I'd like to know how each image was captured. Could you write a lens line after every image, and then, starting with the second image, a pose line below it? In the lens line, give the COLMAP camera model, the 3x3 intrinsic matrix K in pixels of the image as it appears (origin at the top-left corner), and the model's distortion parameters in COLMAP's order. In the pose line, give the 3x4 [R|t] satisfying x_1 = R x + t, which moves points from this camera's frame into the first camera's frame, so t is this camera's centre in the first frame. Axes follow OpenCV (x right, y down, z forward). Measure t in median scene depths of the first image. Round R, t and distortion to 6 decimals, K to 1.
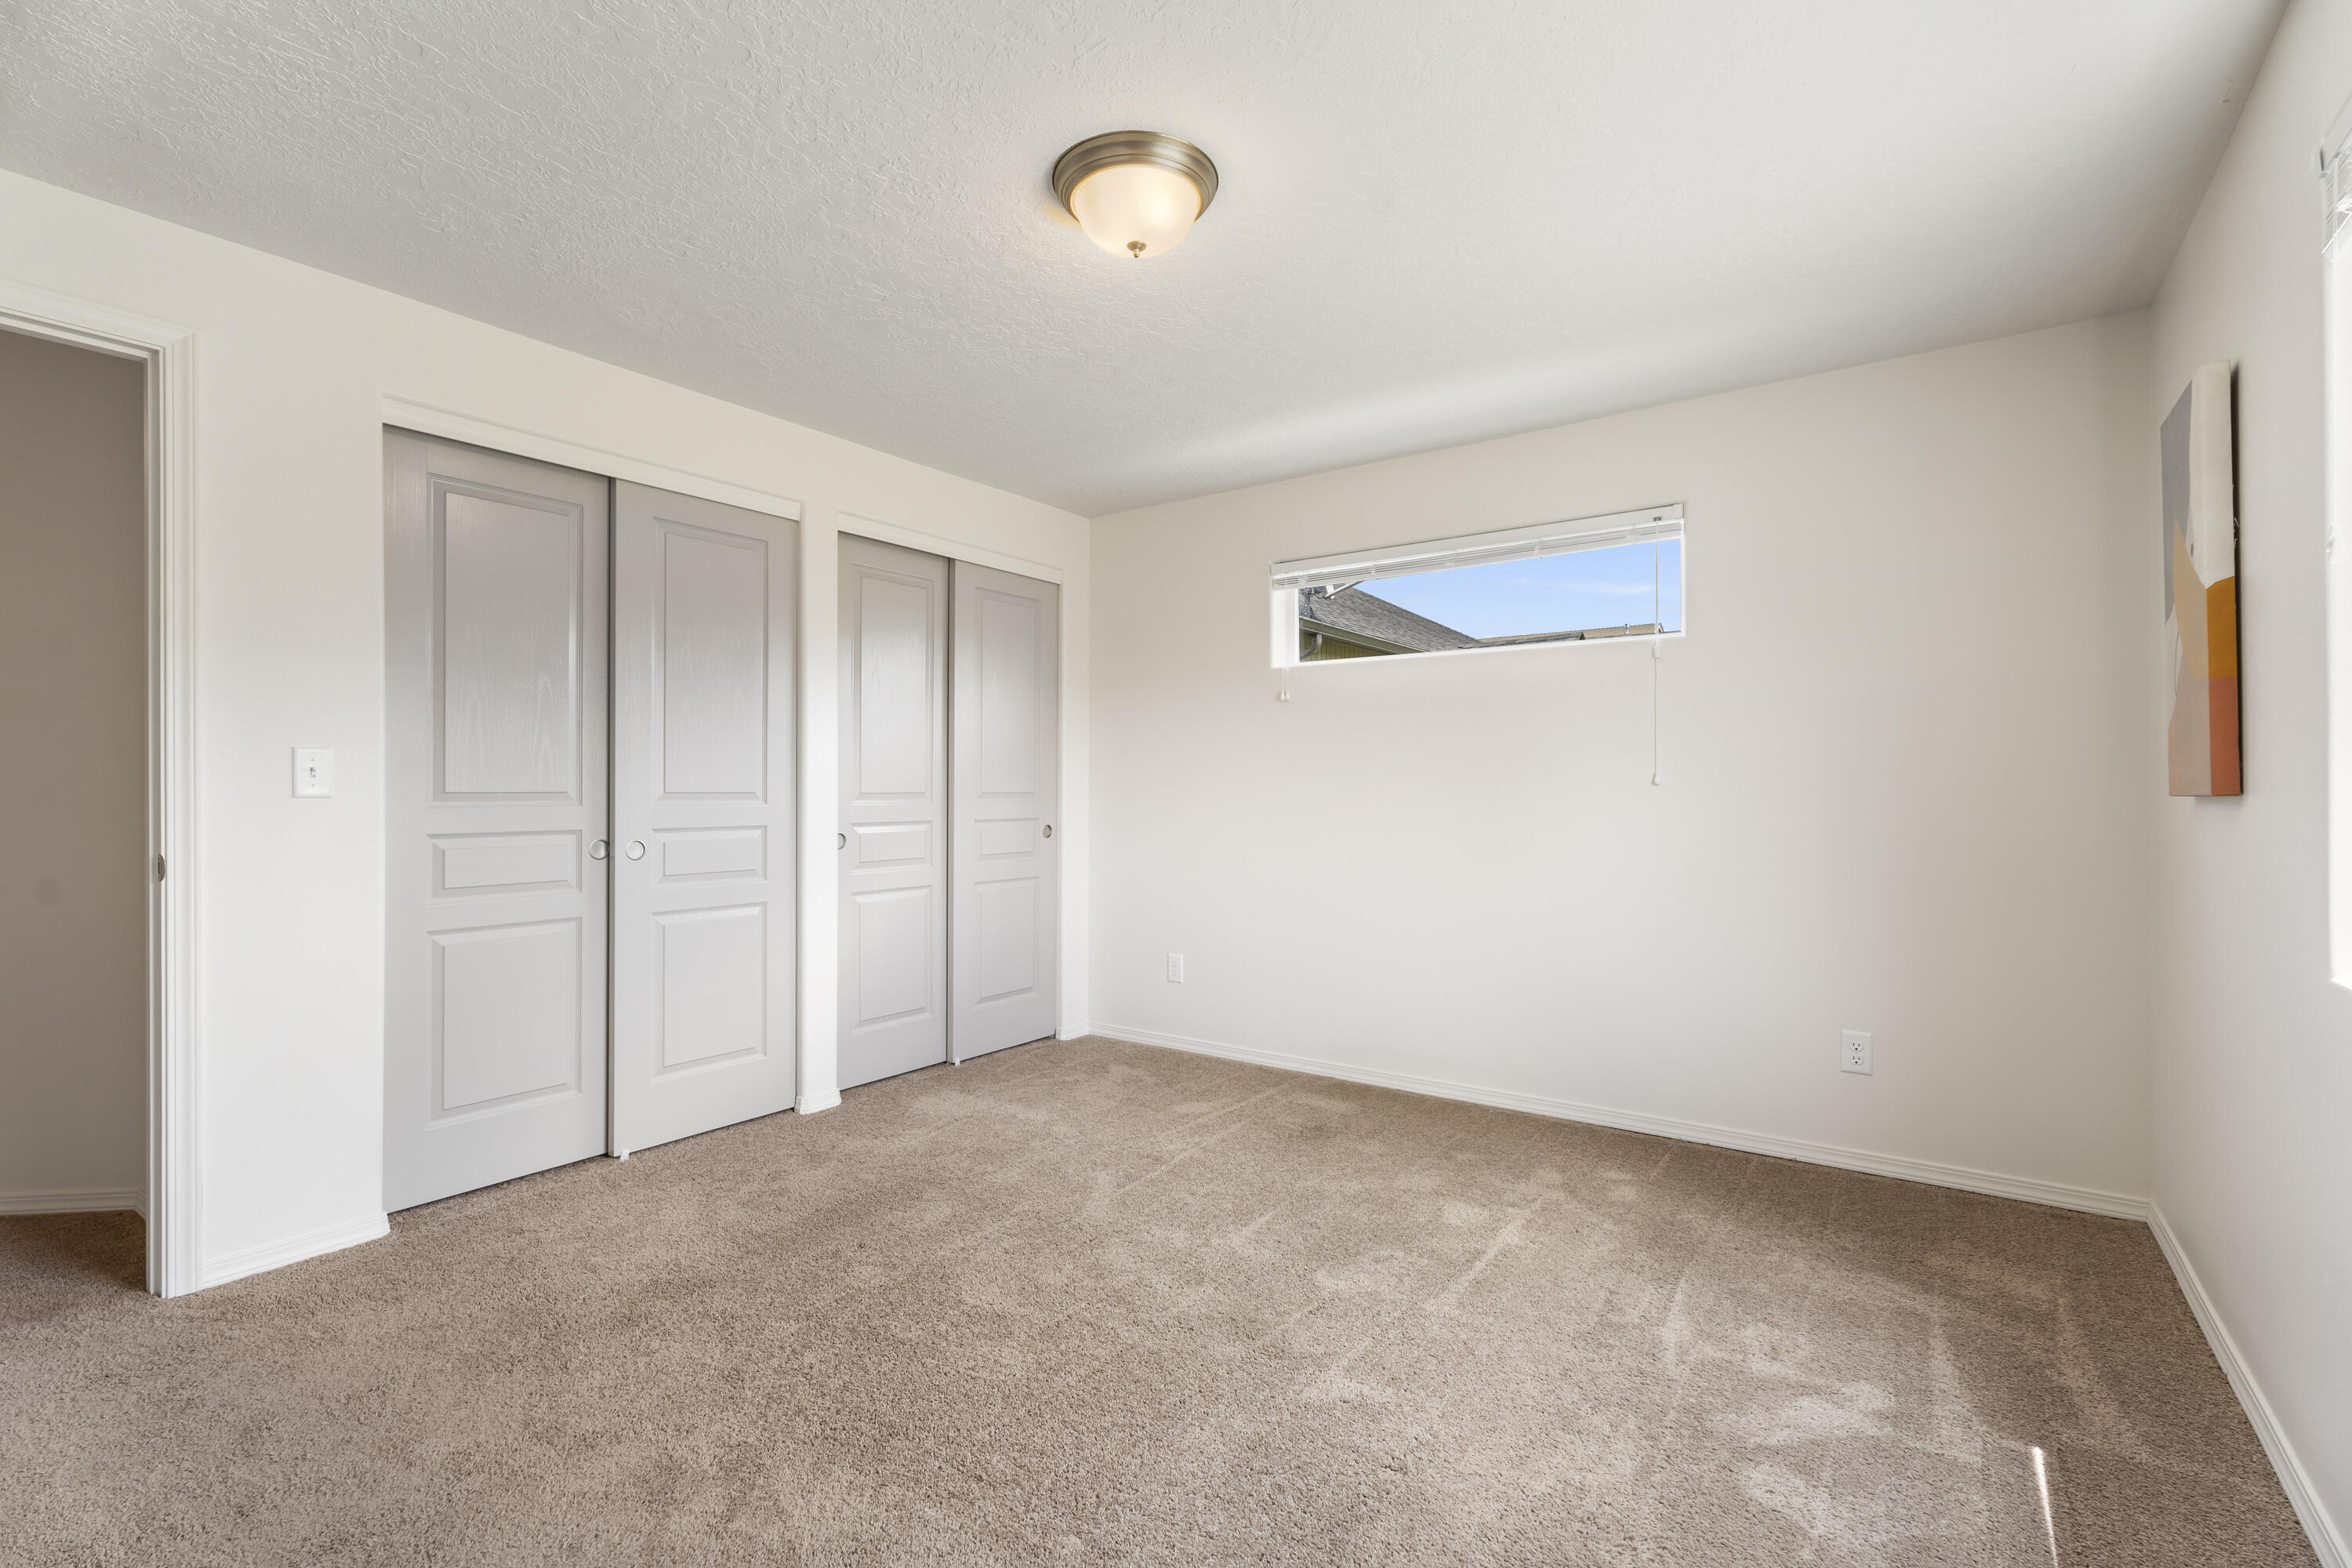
lens RADIAL K [[1047.5, 0, 1170.3], [0, 1047.5, 783.0], [0, 0, 1]] dist [0.003190, -0.003683]
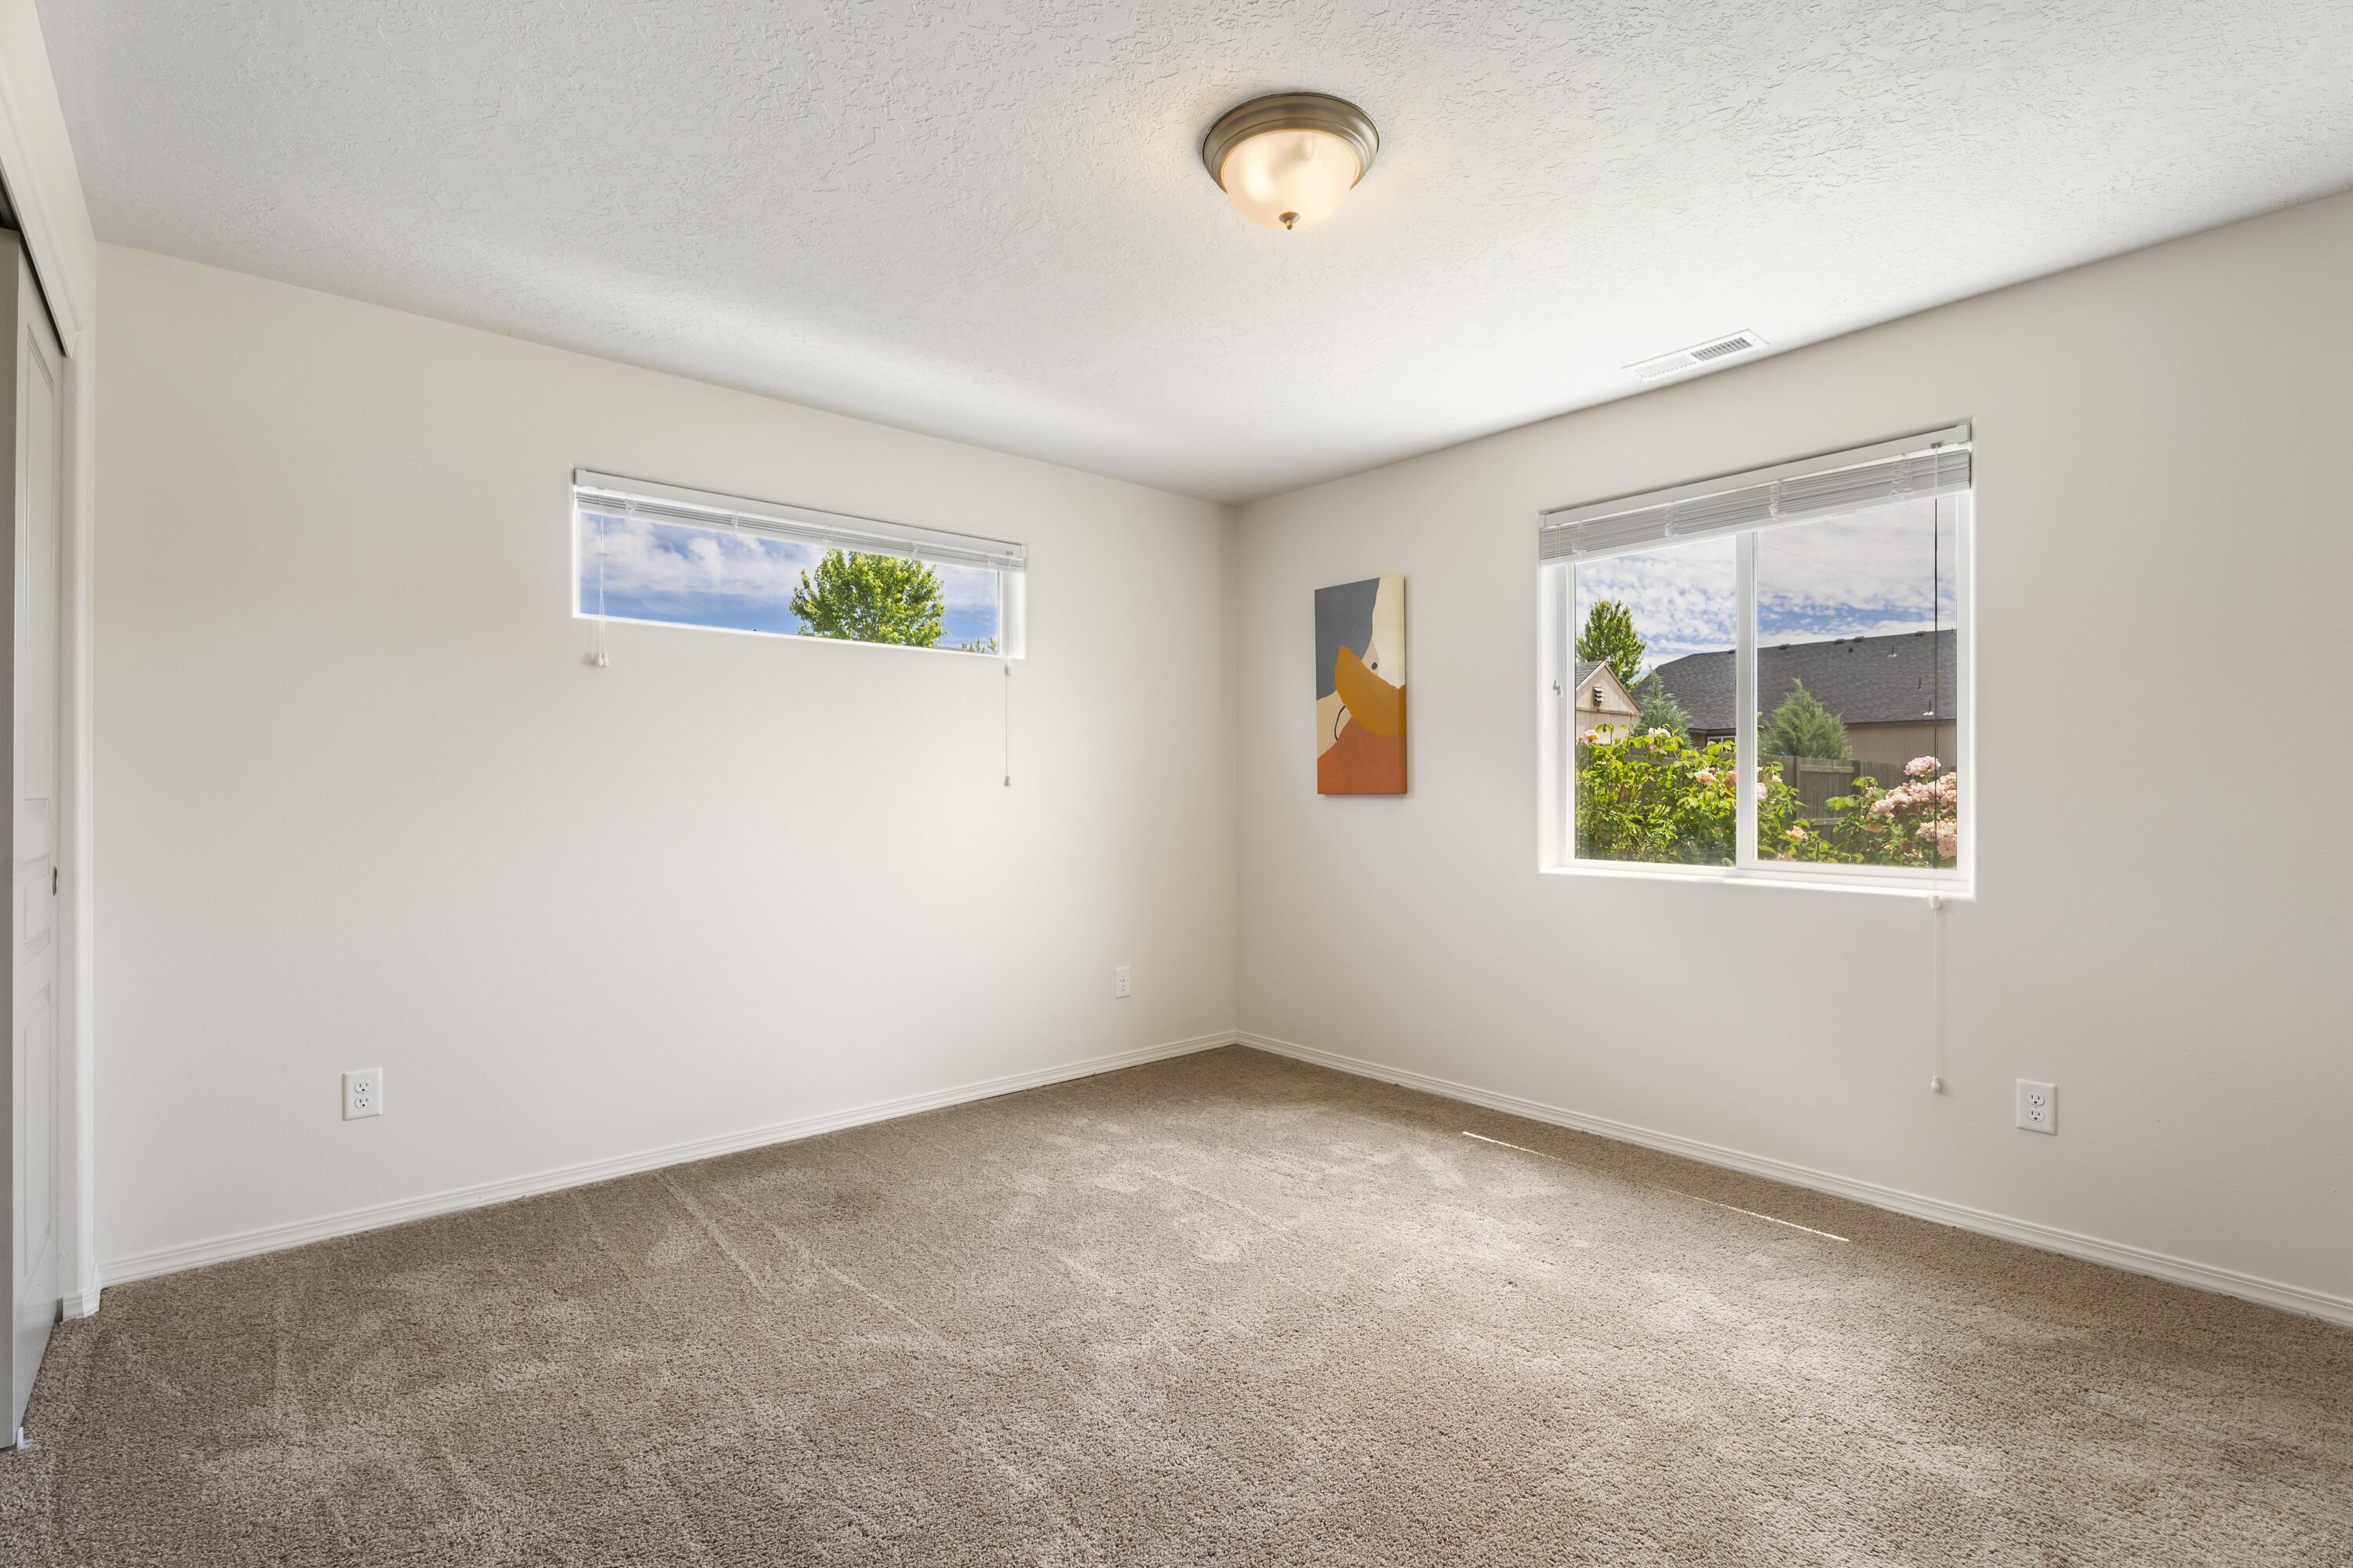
lens RADIAL K [[1072.6, 0, 1181.9], [0, 1072.6, 793.8], [0, 0, 1]] dist [0.001249, -0.003868]
pose [[0.226756, -0.005008, 0.973939, -0.994310], [-0.006994, 0.999953, 0.006770, 0.000145], [-0.973926, -0.008347, 0.226711, 0.867960]]
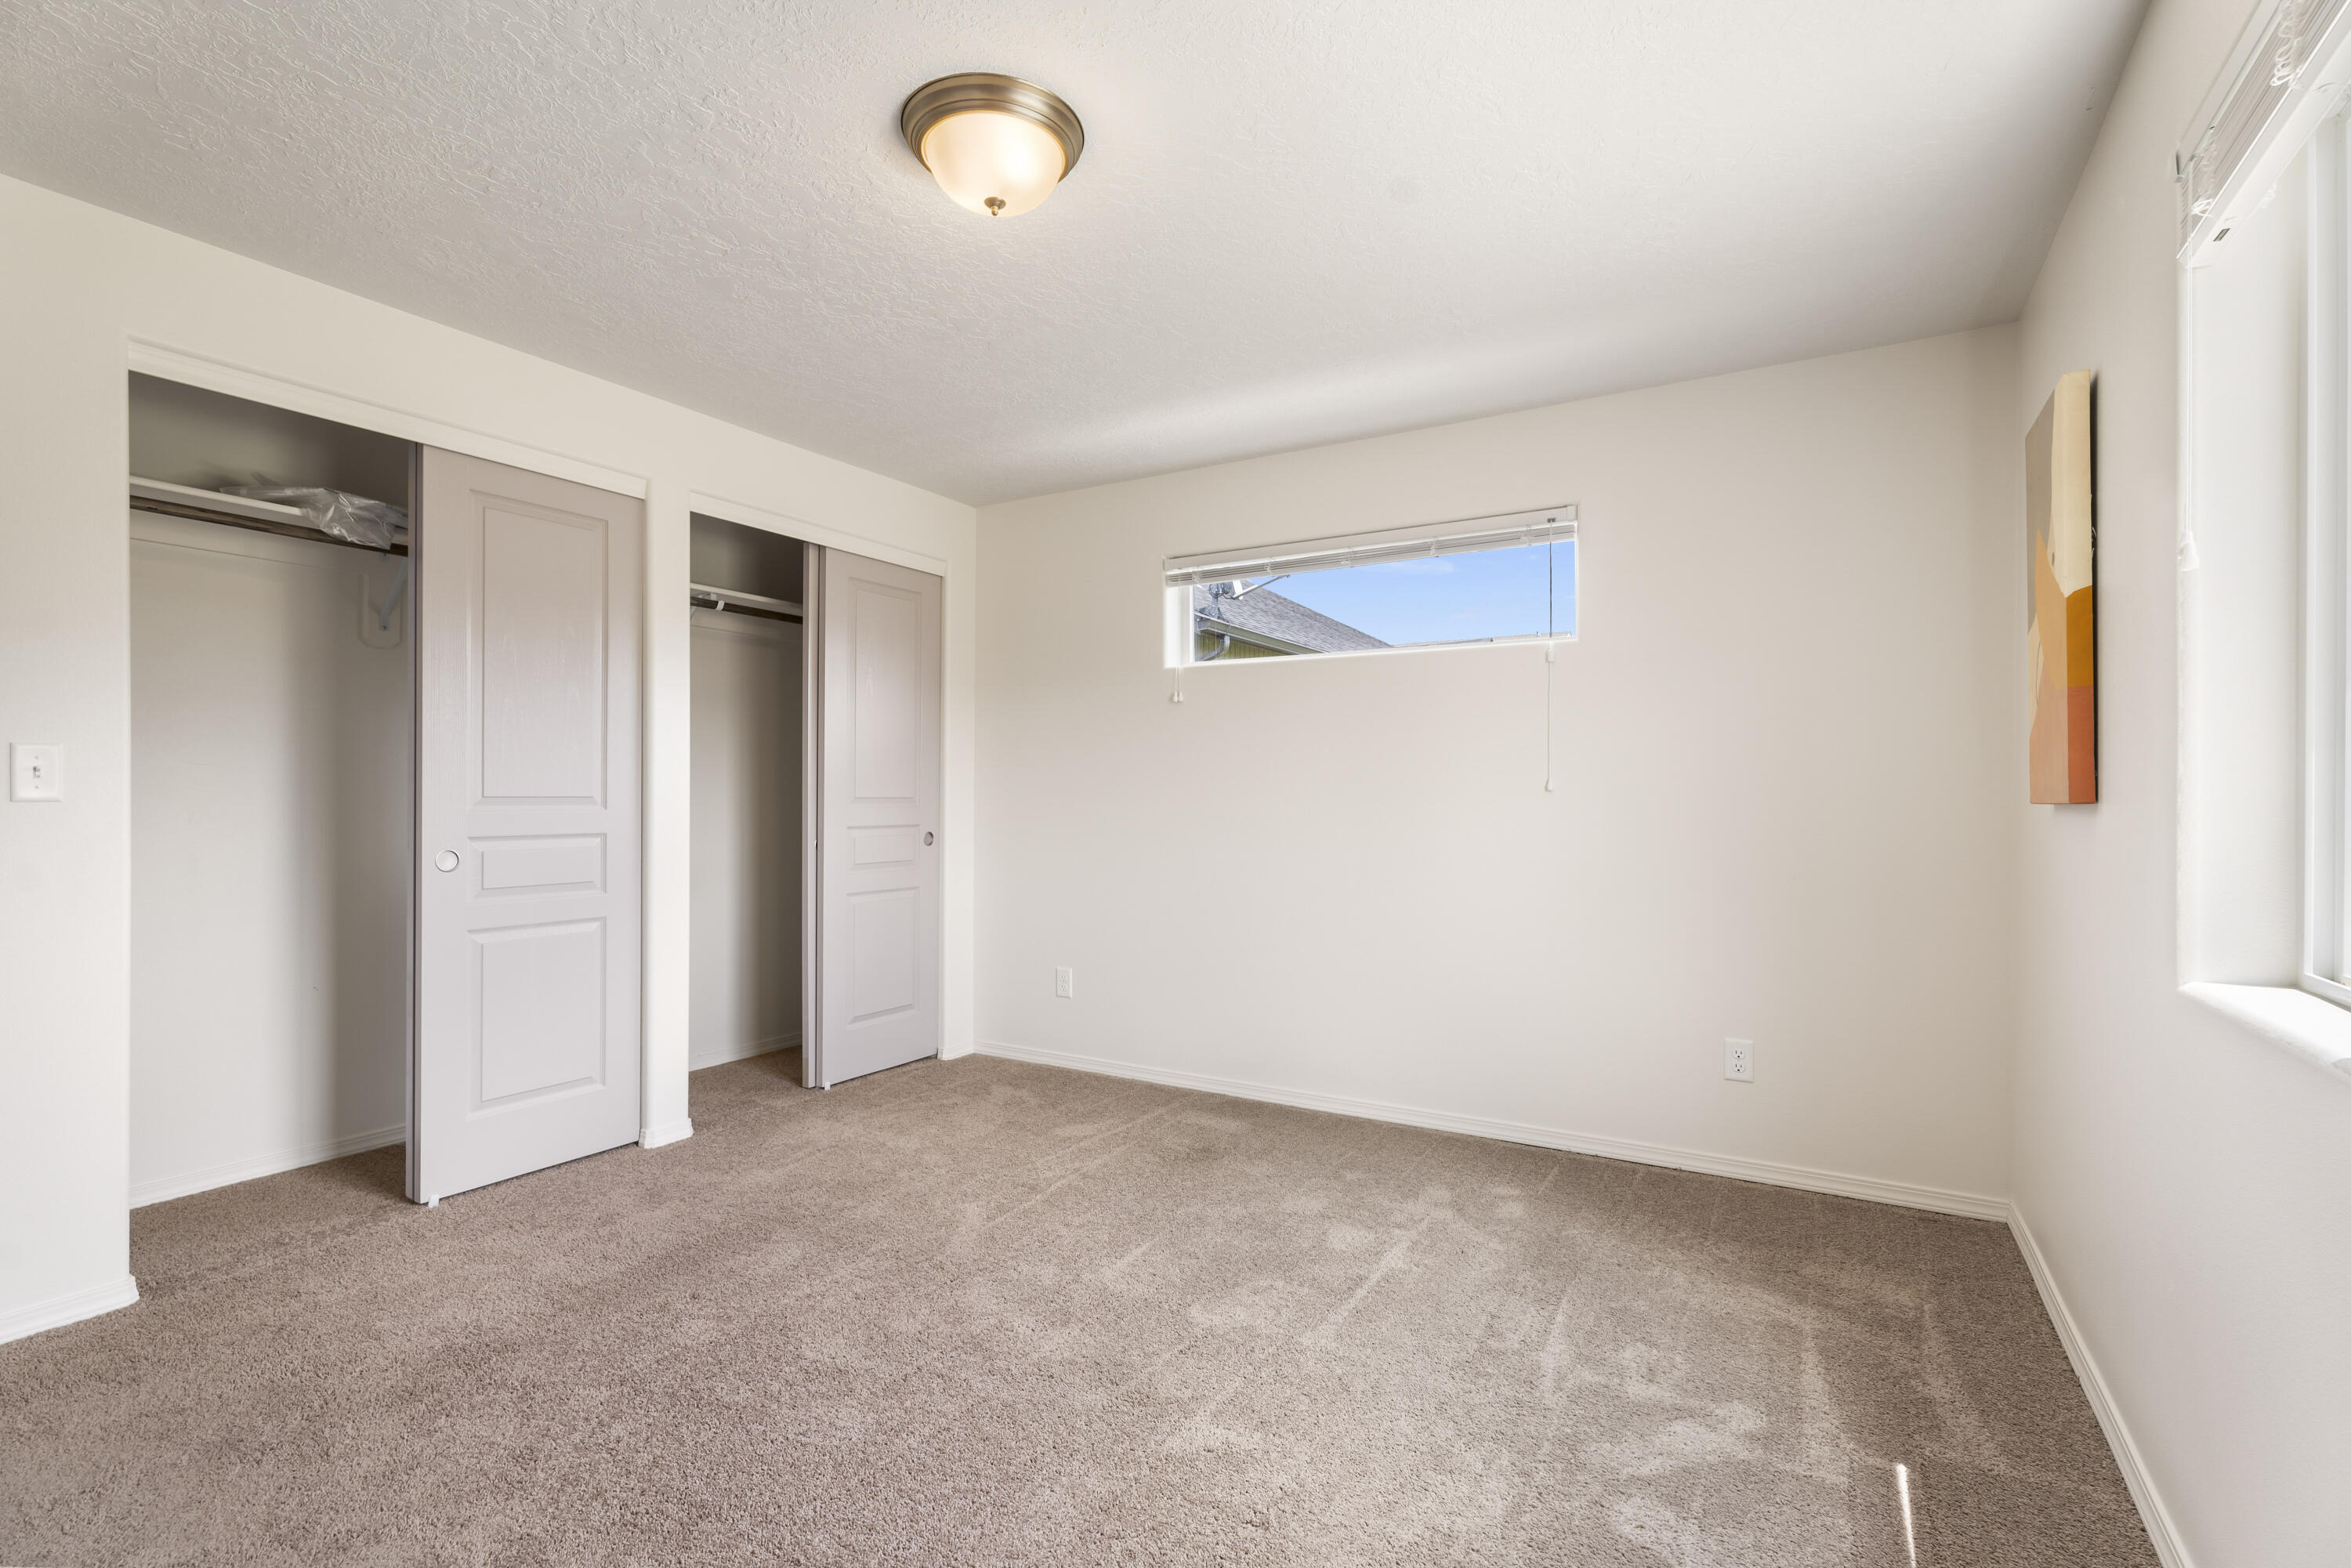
lens RADIAL K [[1071.6, 0, 1180.9], [0, 1071.6, 793.8], [0, 0, 1]] dist [0.001249, -0.003868]
pose [[0.995922, 0.002706, 0.090174, 0.046683], [-0.003215, 0.999980, 0.005490, -0.000353], [-0.090158, -0.005758, 0.995911, 0.047606]]
